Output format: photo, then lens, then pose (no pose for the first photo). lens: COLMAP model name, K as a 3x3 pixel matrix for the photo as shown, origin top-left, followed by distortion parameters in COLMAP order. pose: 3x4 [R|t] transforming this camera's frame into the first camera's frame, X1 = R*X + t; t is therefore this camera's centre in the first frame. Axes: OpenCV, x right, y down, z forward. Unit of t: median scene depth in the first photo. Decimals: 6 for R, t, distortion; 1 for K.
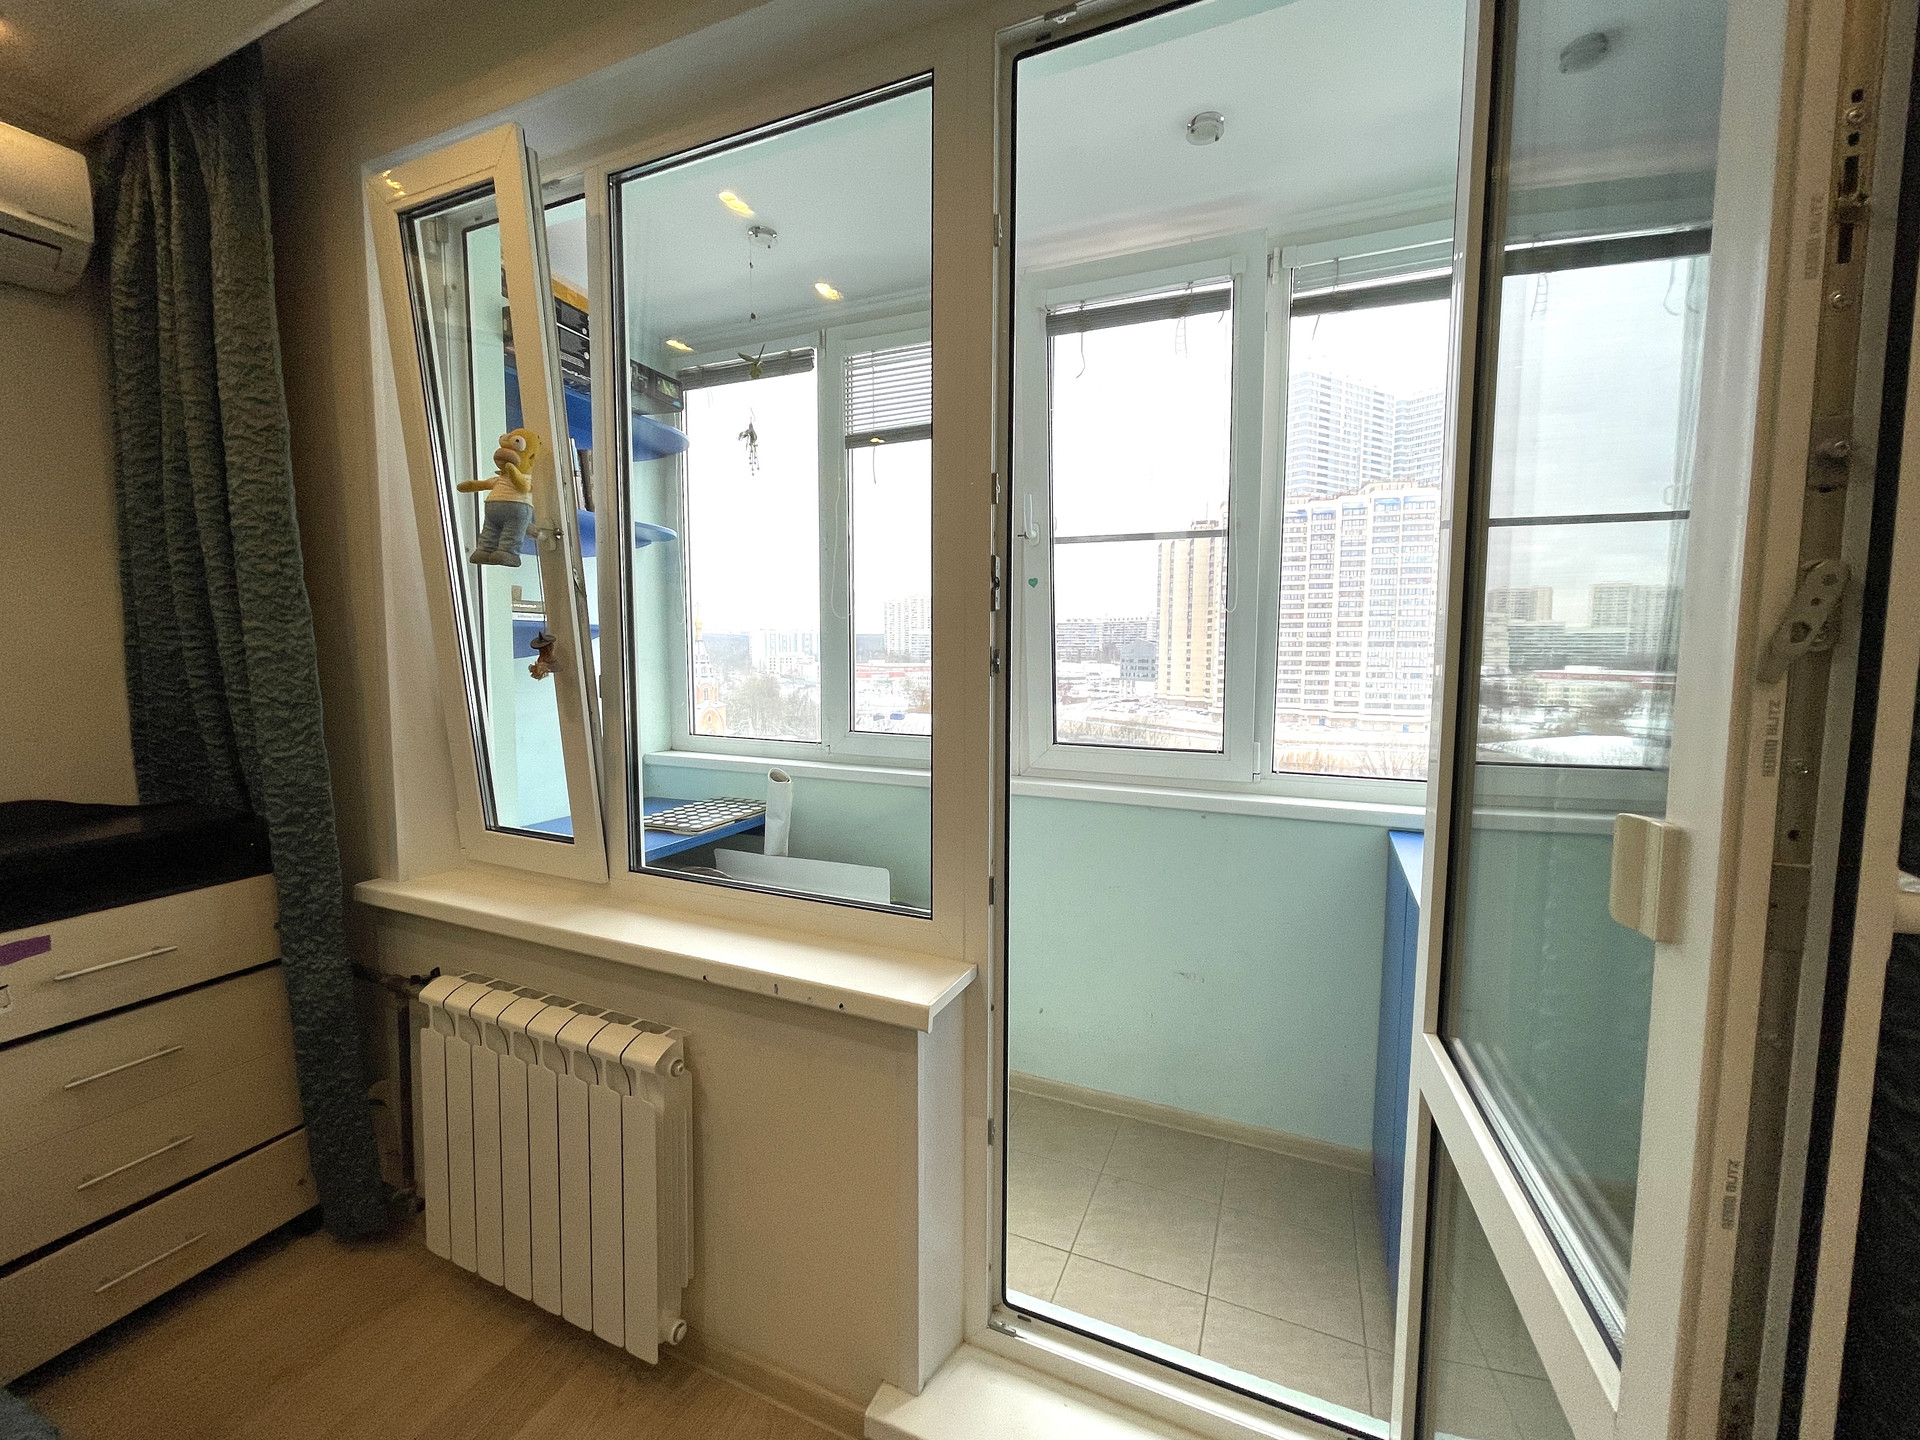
lens RADIAL K [[791.8, 0, 960.0], [0, 791.8, 720.0], [0, 0, 1]] dist [-0.001211, 0.000066]
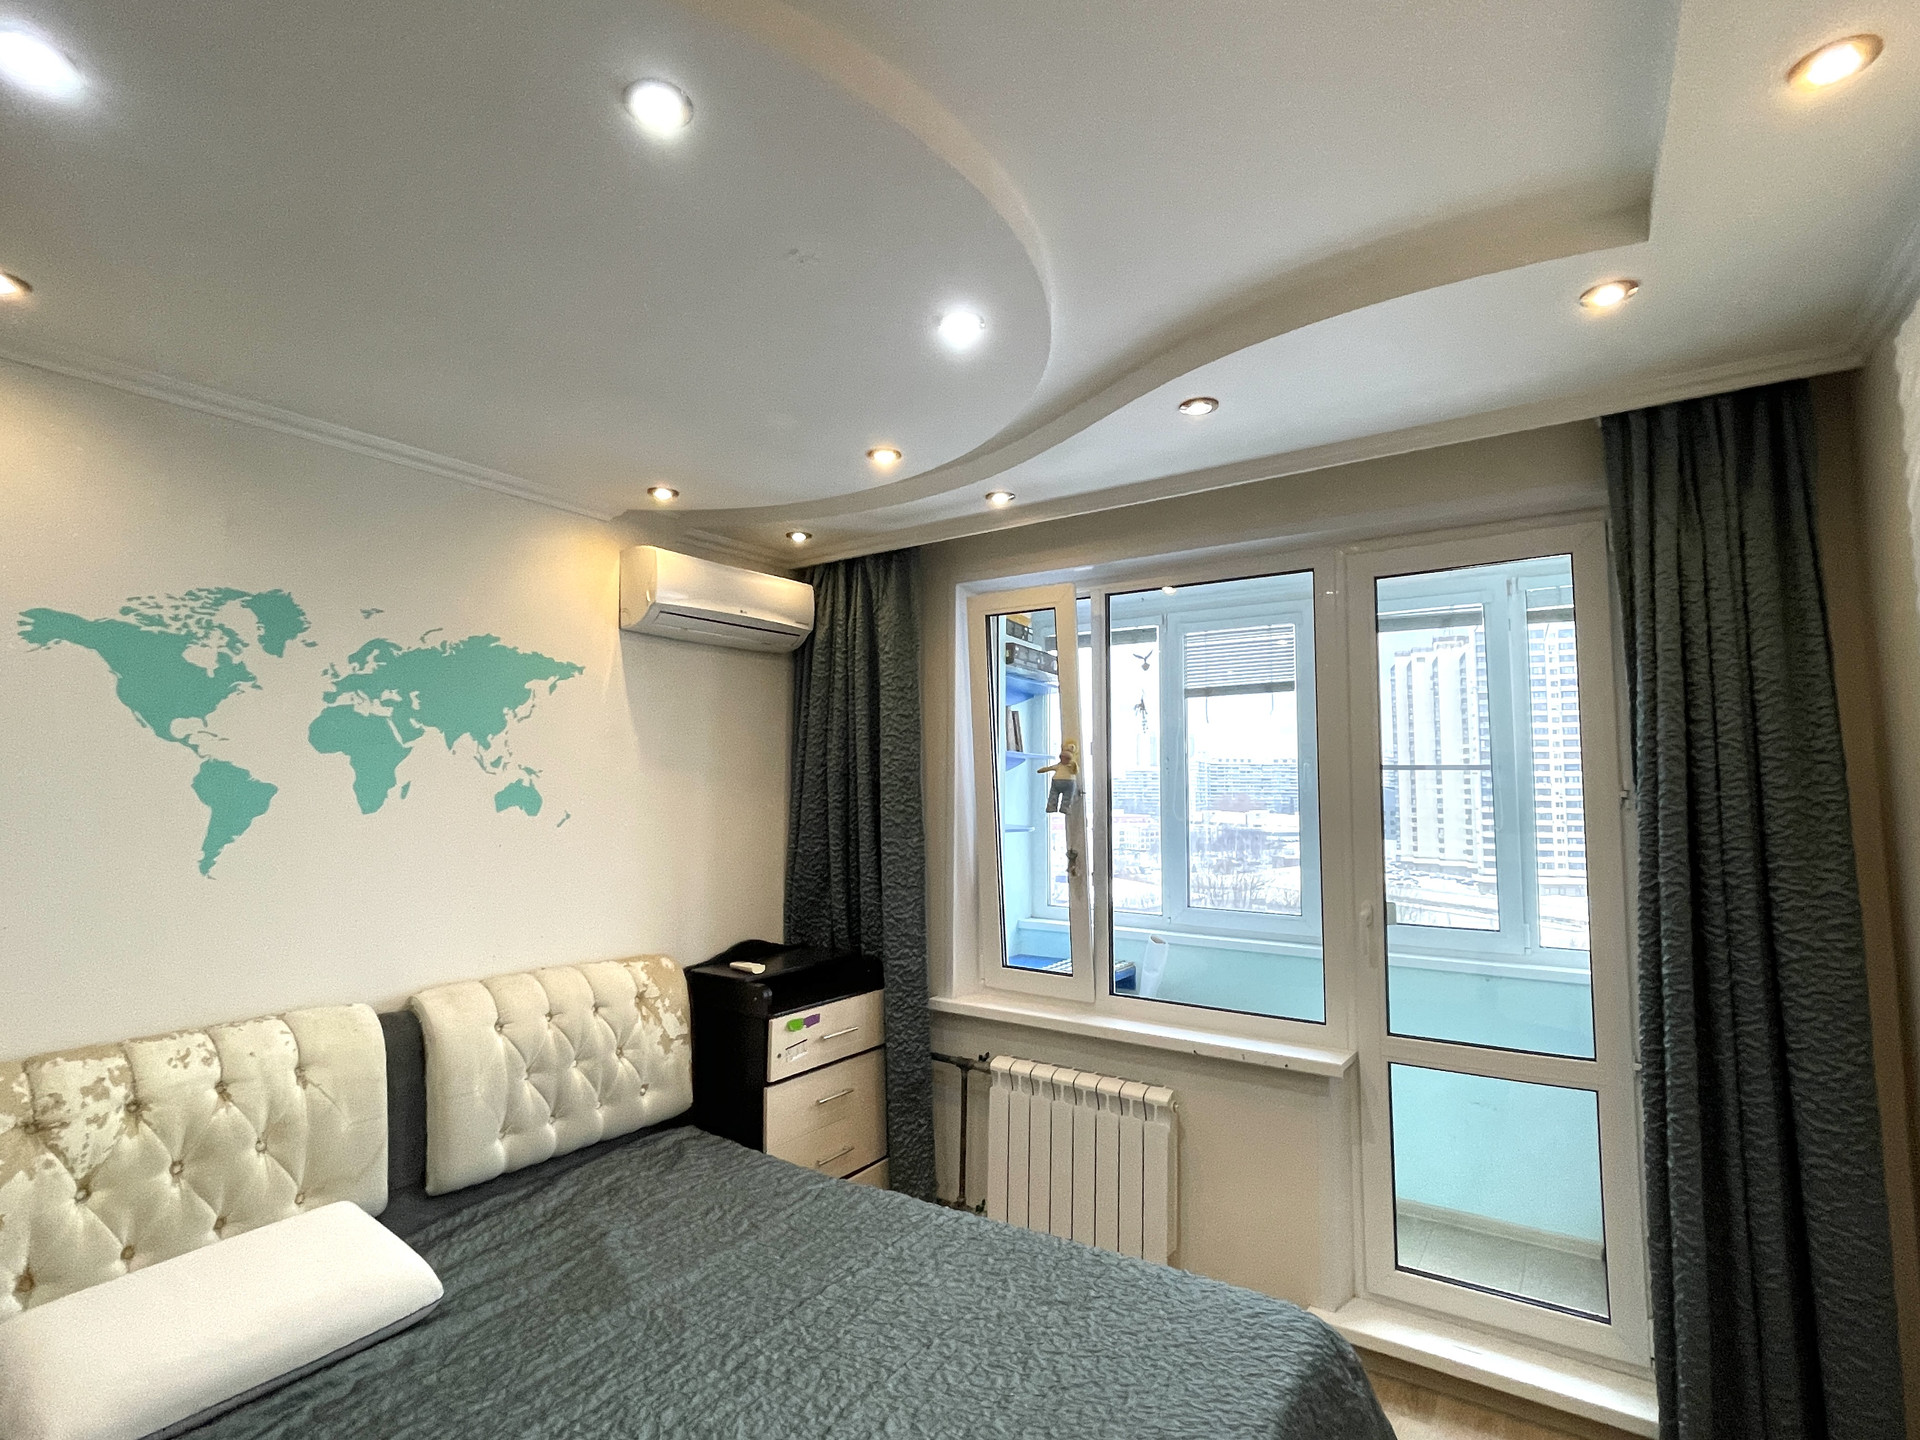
lens RADIAL K [[957.9, 0, 955.4], [0, 957.9, 714.8], [0, 0, 1]] dist [0.000879, 0.000249]
pose [[0.982765, -0.012549, -0.184434, -0.317785], [-0.019491, 0.985097, -0.170889, -0.030720], [0.183830, 0.171538, 0.967875, -0.944439]]
